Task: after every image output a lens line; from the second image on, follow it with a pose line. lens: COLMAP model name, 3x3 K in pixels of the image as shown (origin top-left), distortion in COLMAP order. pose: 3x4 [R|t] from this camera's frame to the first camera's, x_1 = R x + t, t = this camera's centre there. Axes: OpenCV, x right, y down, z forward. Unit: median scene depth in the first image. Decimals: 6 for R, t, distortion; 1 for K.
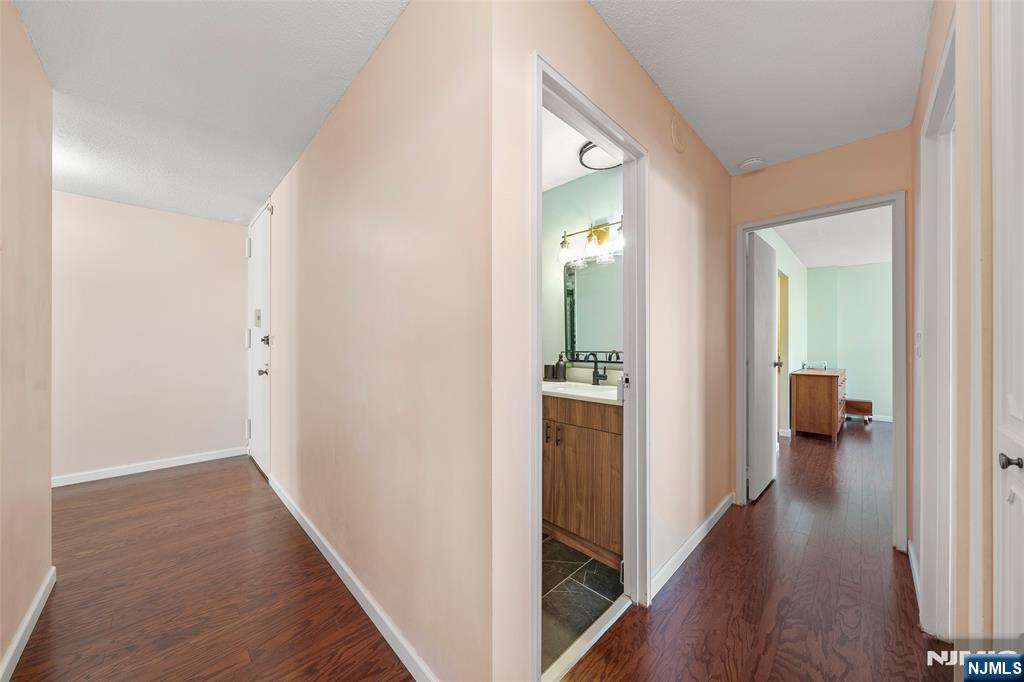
lens RADIAL K [[355.3, 0, 514.2], [0, 355.3, 338.6], [0, 0, 1]] dist [-0.003057, -0.000587]
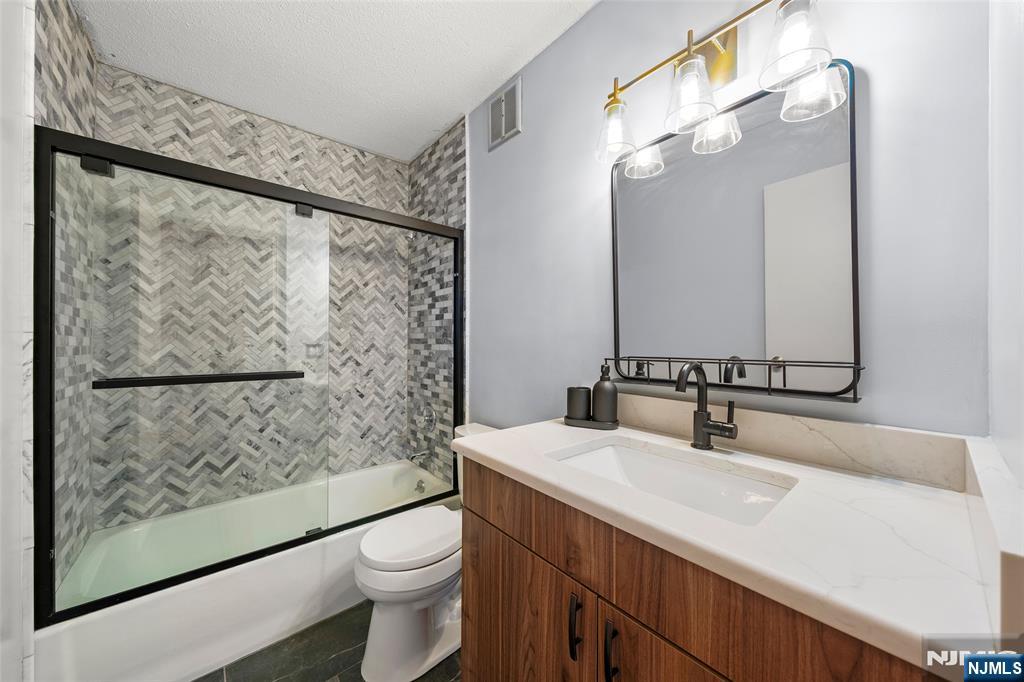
lens RADIAL K [[355.3, 0, 516.4], [0, 355.3, 342.2], [0, 0, 1]] dist [-0.003057, -0.000587]
pose [[0.997672, -0.000606, -0.068191, 0.055557], [0.001159, 0.999967, 0.008058, 0.014079], [0.068184, -0.008118, 0.997640, 0.591989]]
